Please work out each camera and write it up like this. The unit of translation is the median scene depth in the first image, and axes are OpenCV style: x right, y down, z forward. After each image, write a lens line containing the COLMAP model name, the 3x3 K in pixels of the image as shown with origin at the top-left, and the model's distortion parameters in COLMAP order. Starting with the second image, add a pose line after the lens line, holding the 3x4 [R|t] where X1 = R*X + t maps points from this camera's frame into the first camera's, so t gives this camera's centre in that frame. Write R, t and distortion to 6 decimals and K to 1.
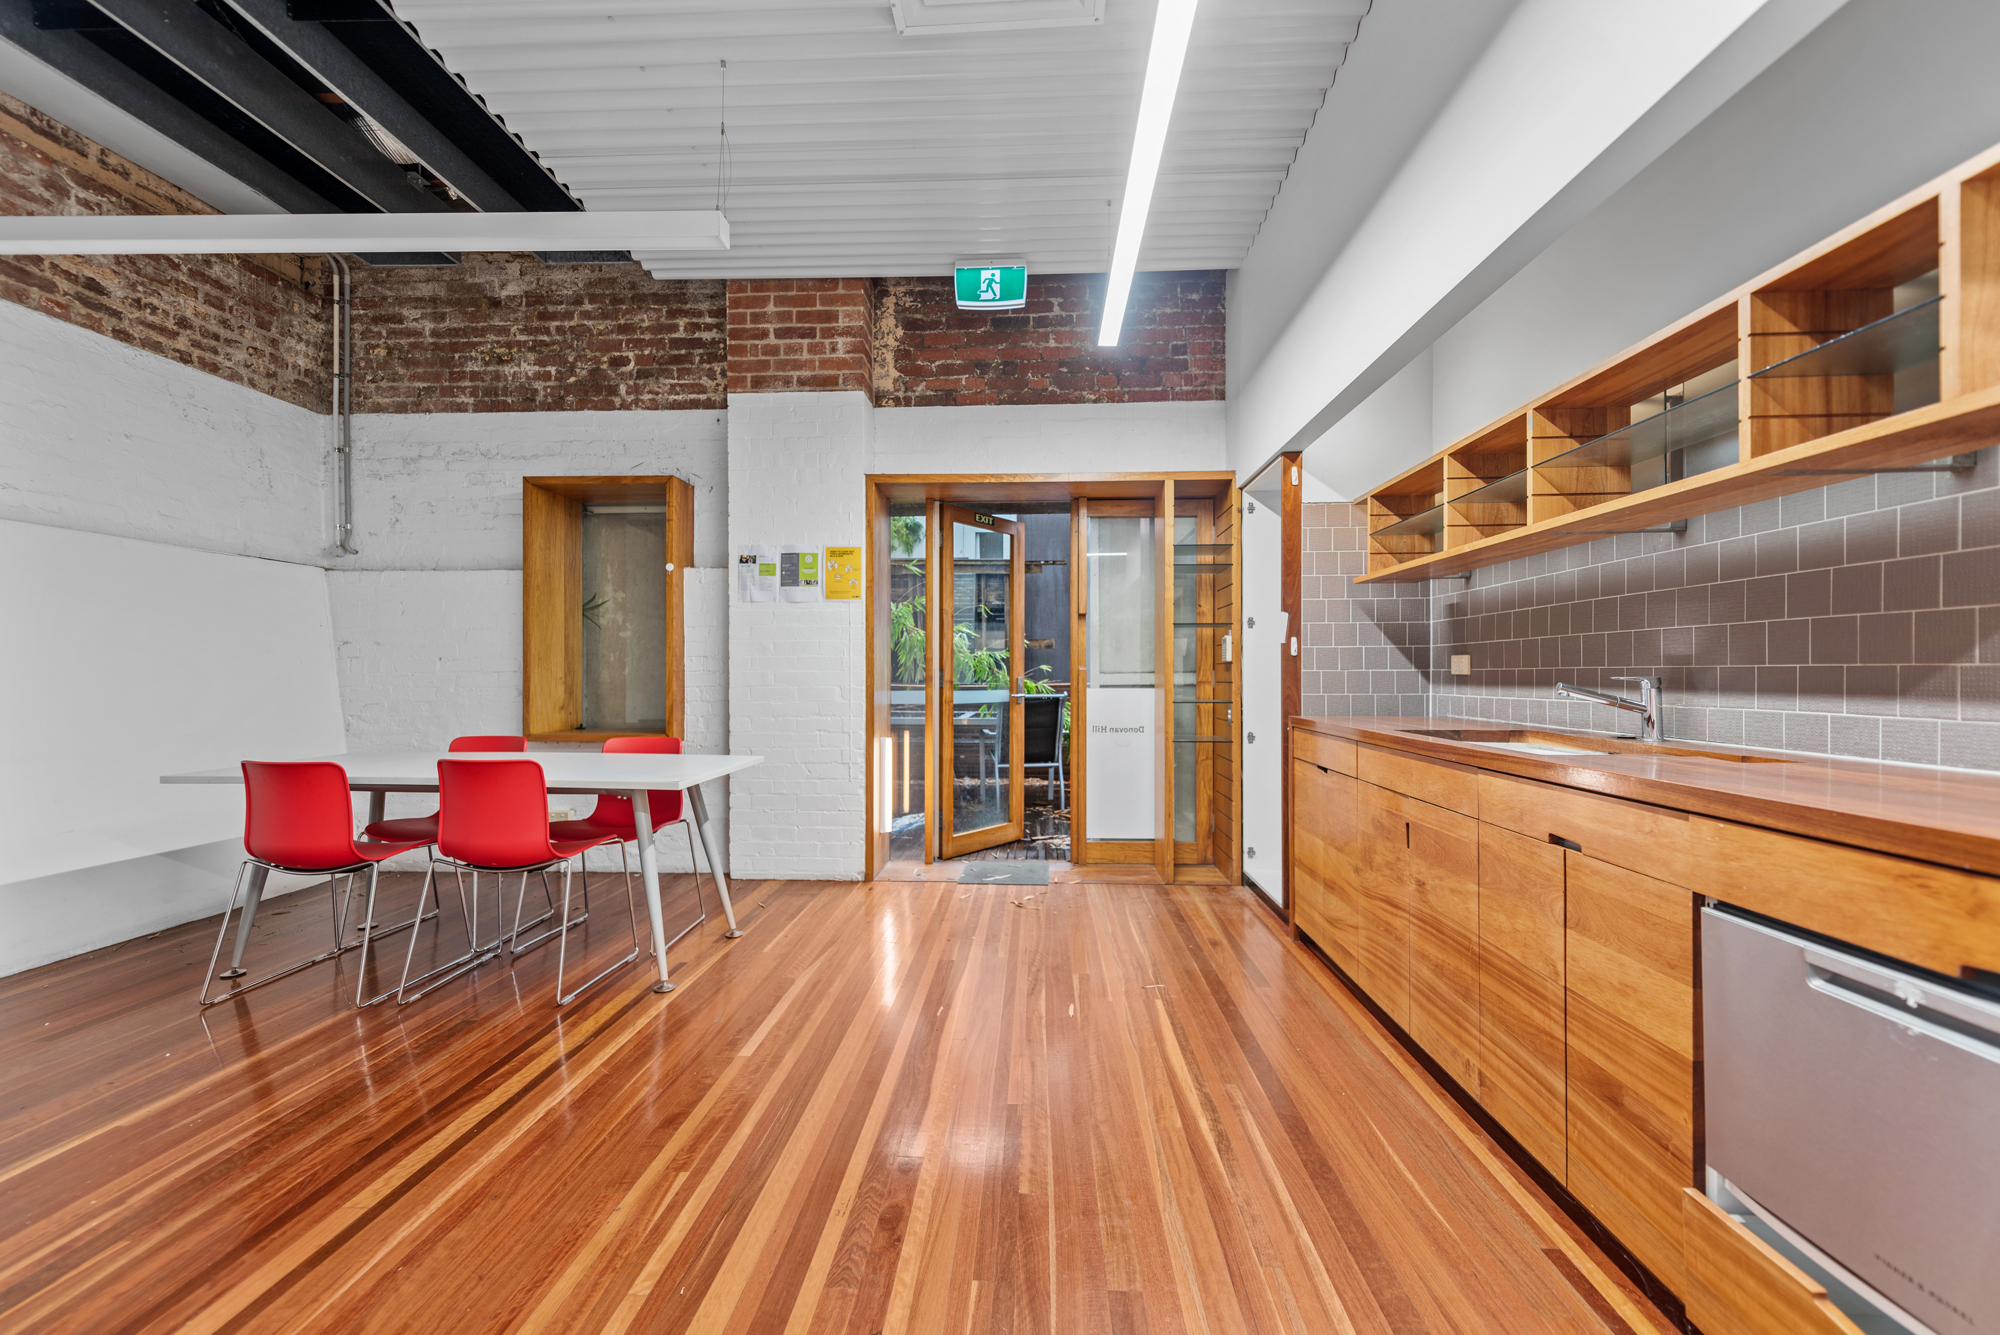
lens RADIAL K [[798.3, 0, 1007.7], [0, 798.3, 676.3], [0, 0, 1]] dist [0.017216, -0.005413]
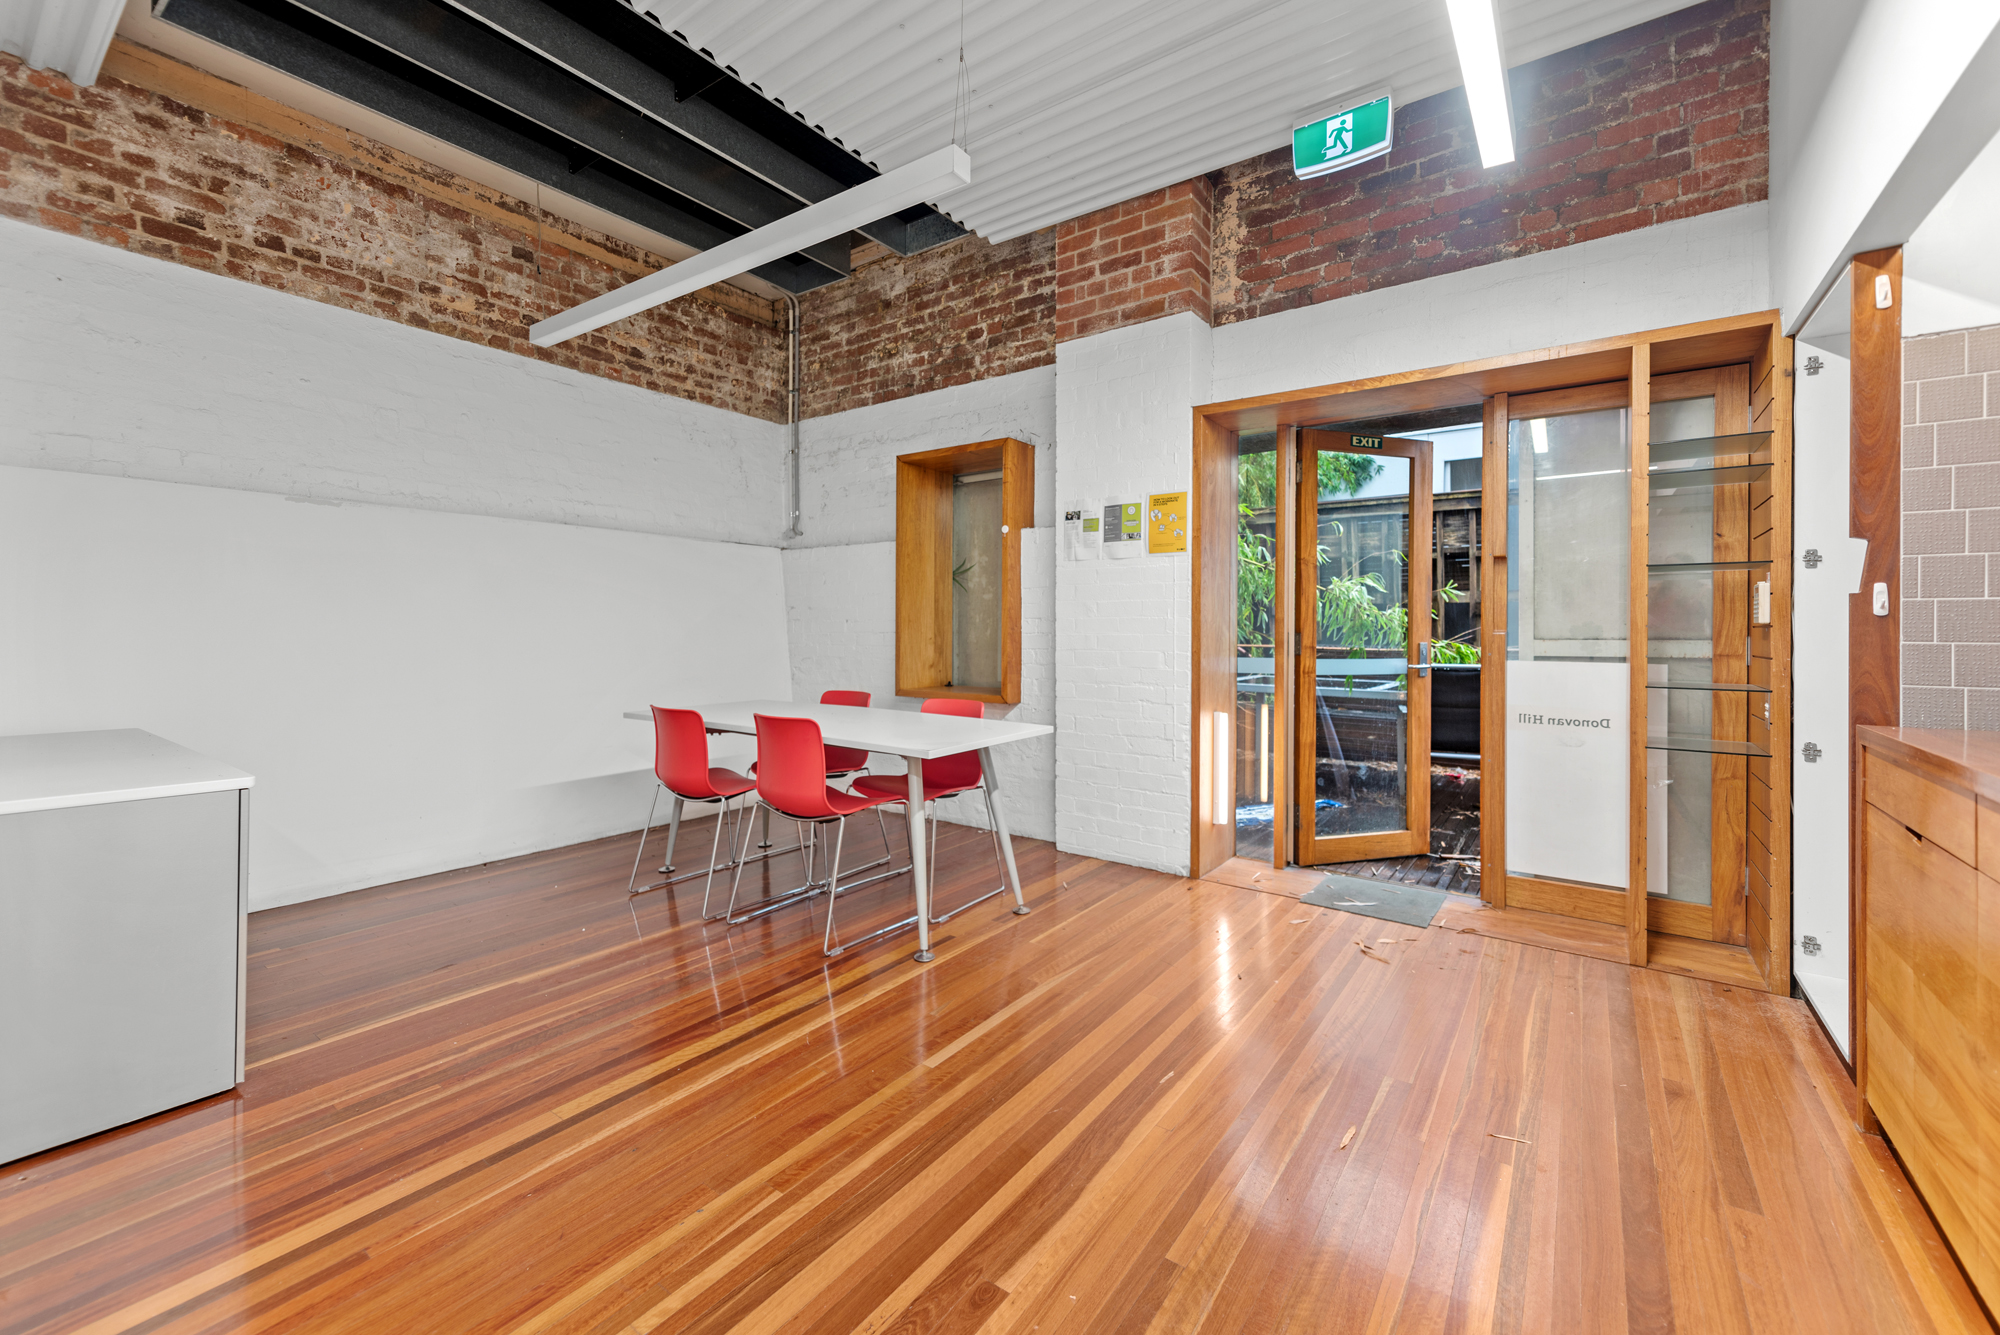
lens RADIAL K [[808.4, 0, 1000.4], [0, 808.4, 631.6], [0, 0, 1]] dist [0.018145, -0.006807]
pose [[0.833129, 0.006000, -0.553047, 0.133676], [-0.006470, 0.999978, 0.001103, -0.009379], [0.553041, 0.002659, 0.833150, 0.155695]]
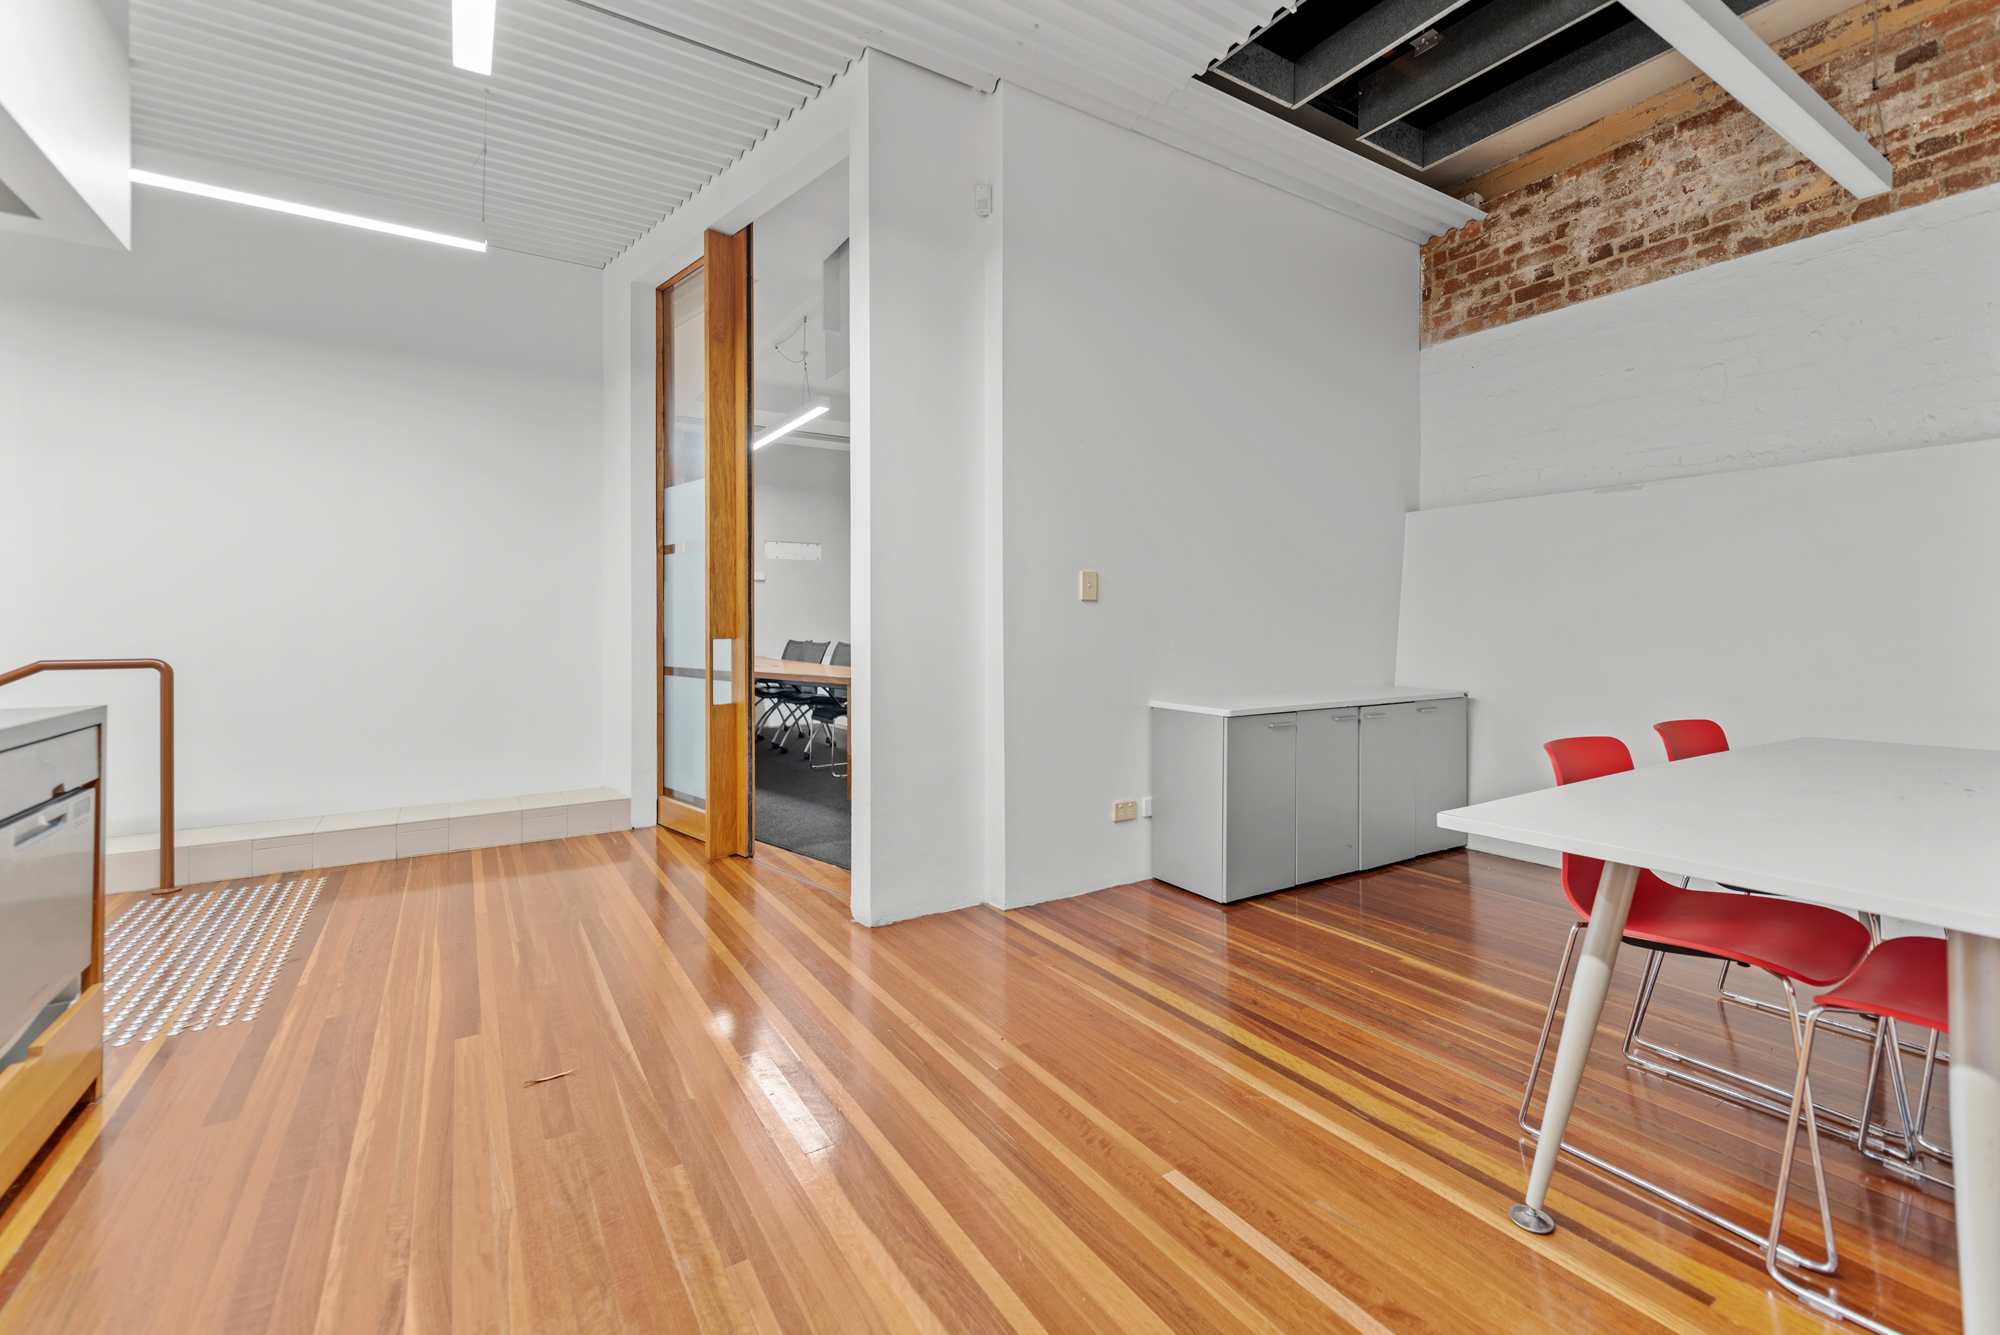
lens RADIAL K [[852.5, 0, 1001.1], [0, 852.5, 621.7], [0, 0, 1]] dist [-0.000009, -0.000104]
pose [[-0.825040, 0.002322, -0.565069, 0.113317], [0.004861, 0.999984, -0.002988, -0.000154], [0.565053, -0.005213, -0.825038, 0.853685]]
